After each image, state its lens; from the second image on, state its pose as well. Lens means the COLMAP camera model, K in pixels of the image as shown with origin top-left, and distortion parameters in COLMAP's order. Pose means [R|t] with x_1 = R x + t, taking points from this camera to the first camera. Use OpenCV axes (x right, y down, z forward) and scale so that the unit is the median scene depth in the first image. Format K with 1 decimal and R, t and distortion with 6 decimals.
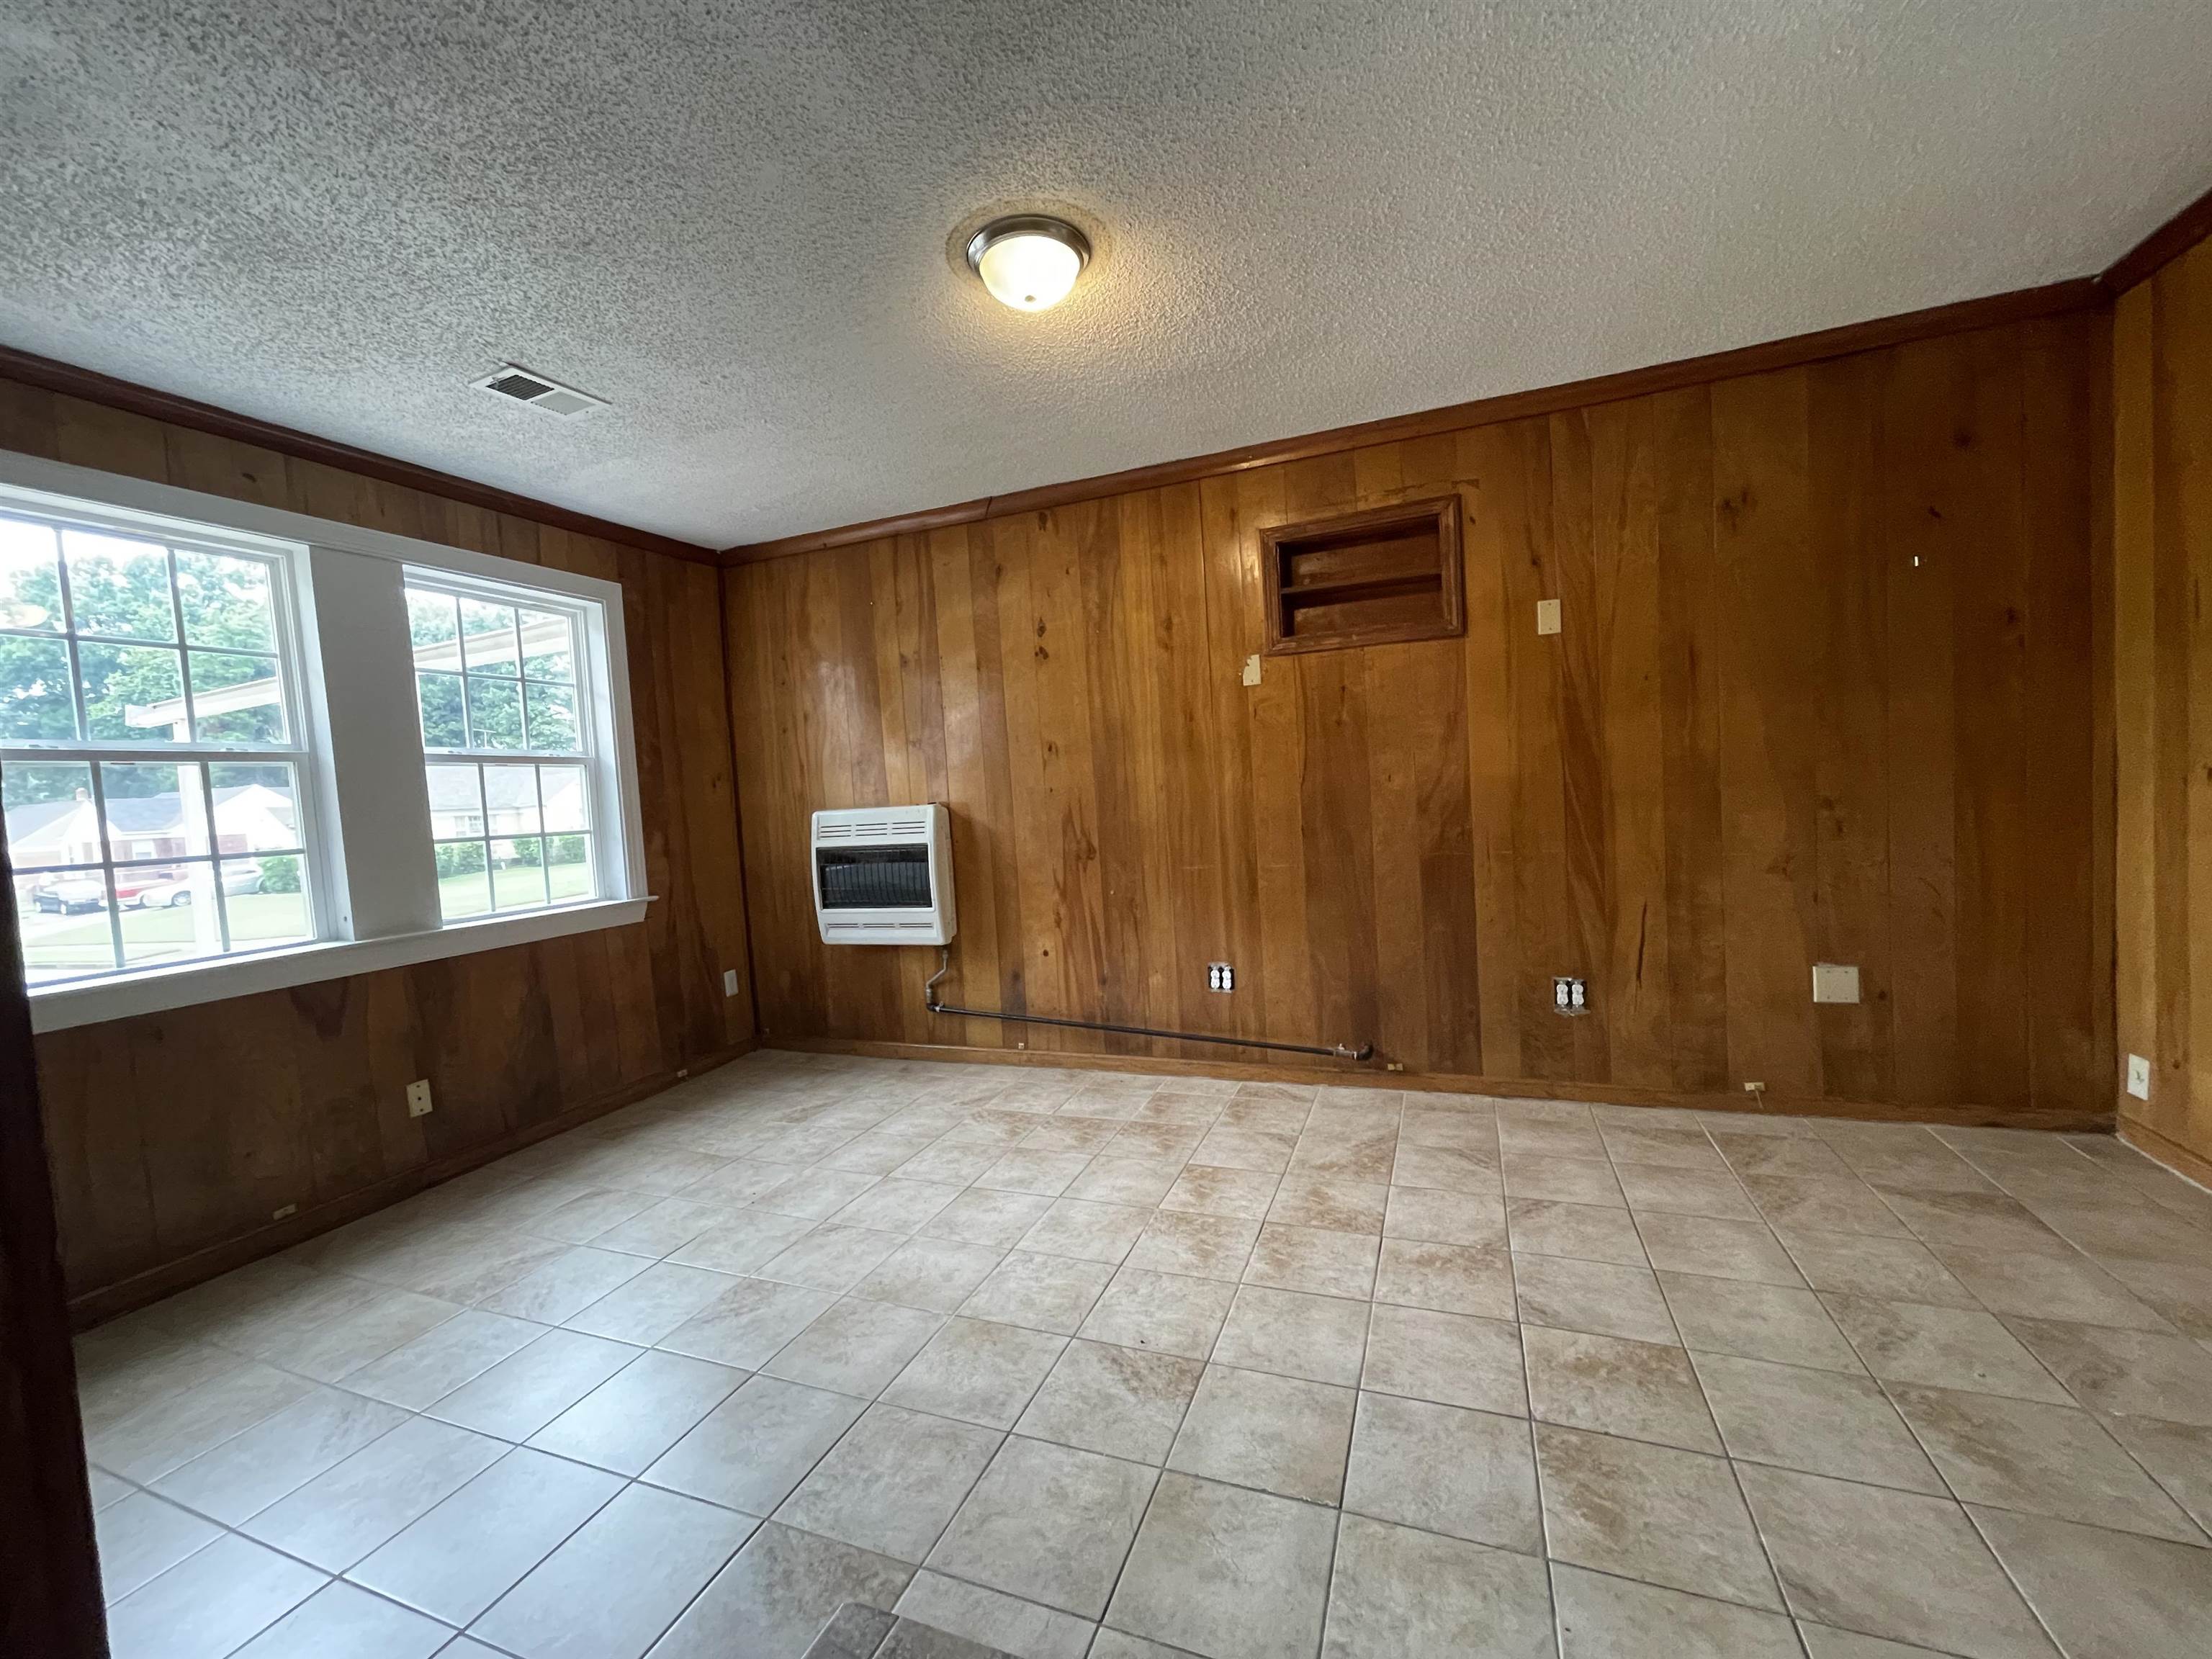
lens RADIAL K [[894.3, 0, 1101.4], [0, 894.3, 834.1], [0, 0, 1]] dist [-0.002987, 0.000020]
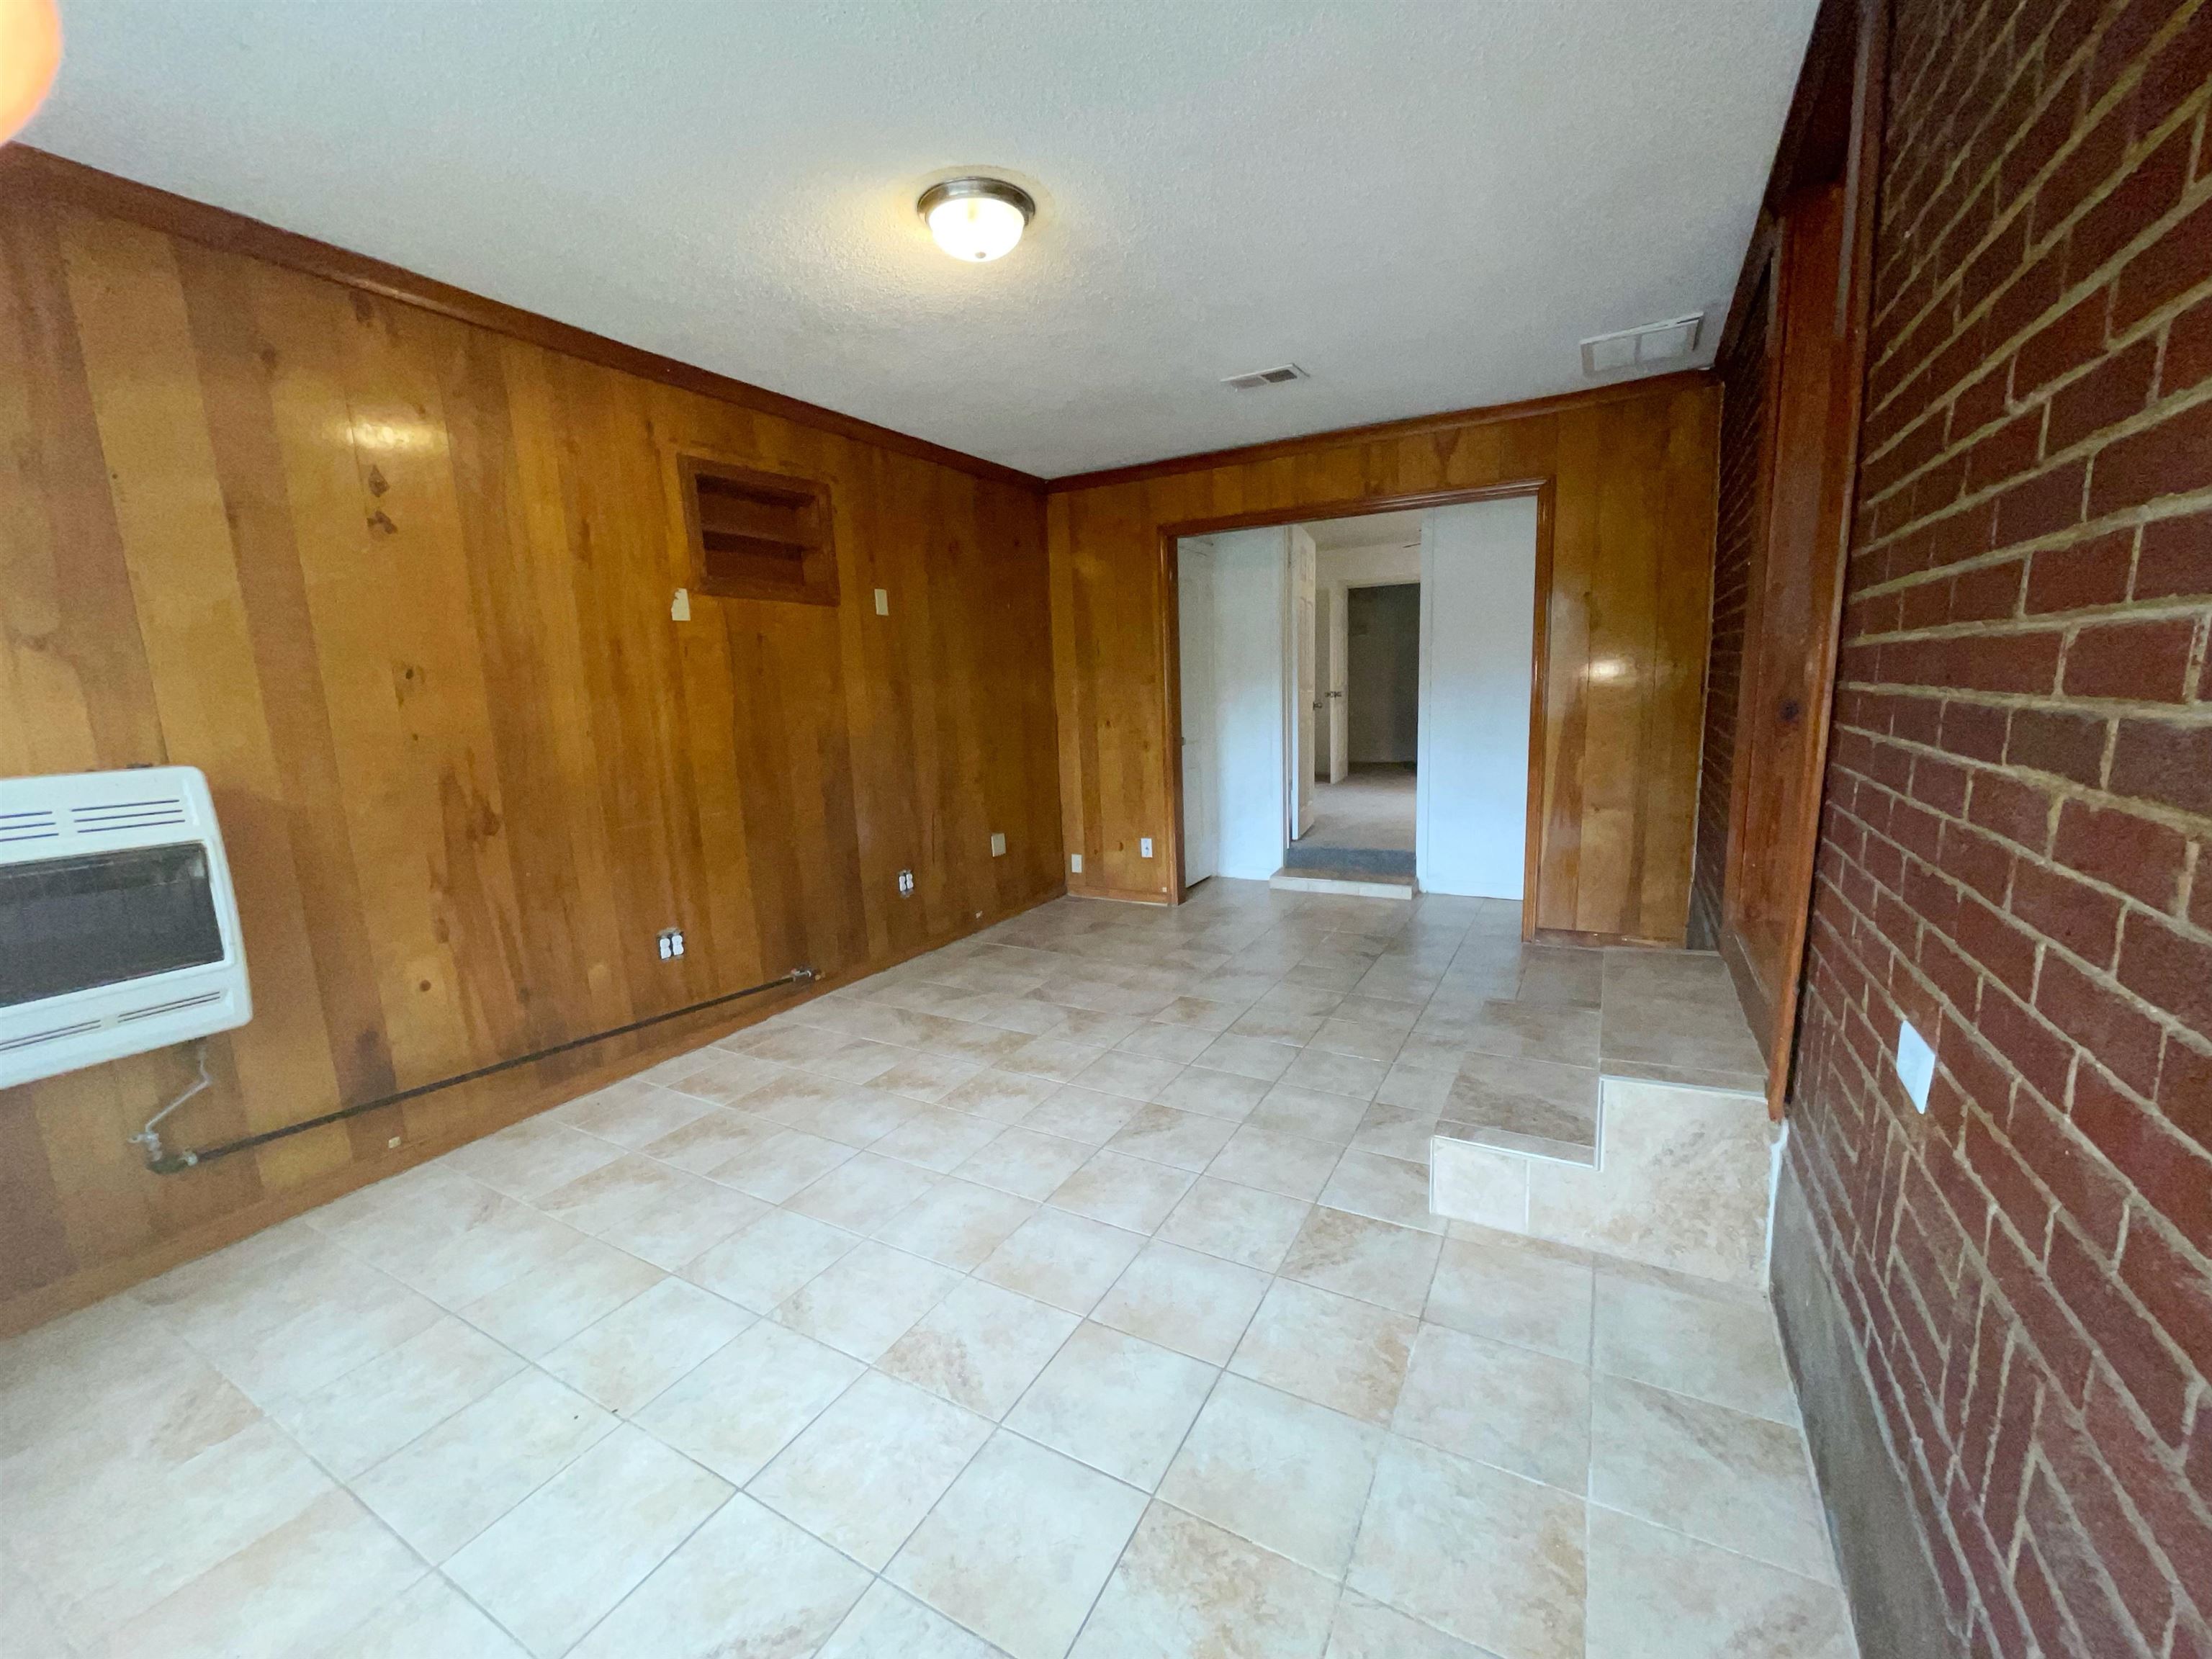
lens RADIAL K [[894.3, 0, 1106.0], [0, 894.3, 834.1], [0, 0, 1]] dist [-0.002987, 0.000020]
pose [[0.131297, -0.104698, 0.985799, -0.706897], [0.080737, 0.992233, 0.094628, 0.000207], [-0.988050, 0.067166, 0.138731, 0.448788]]
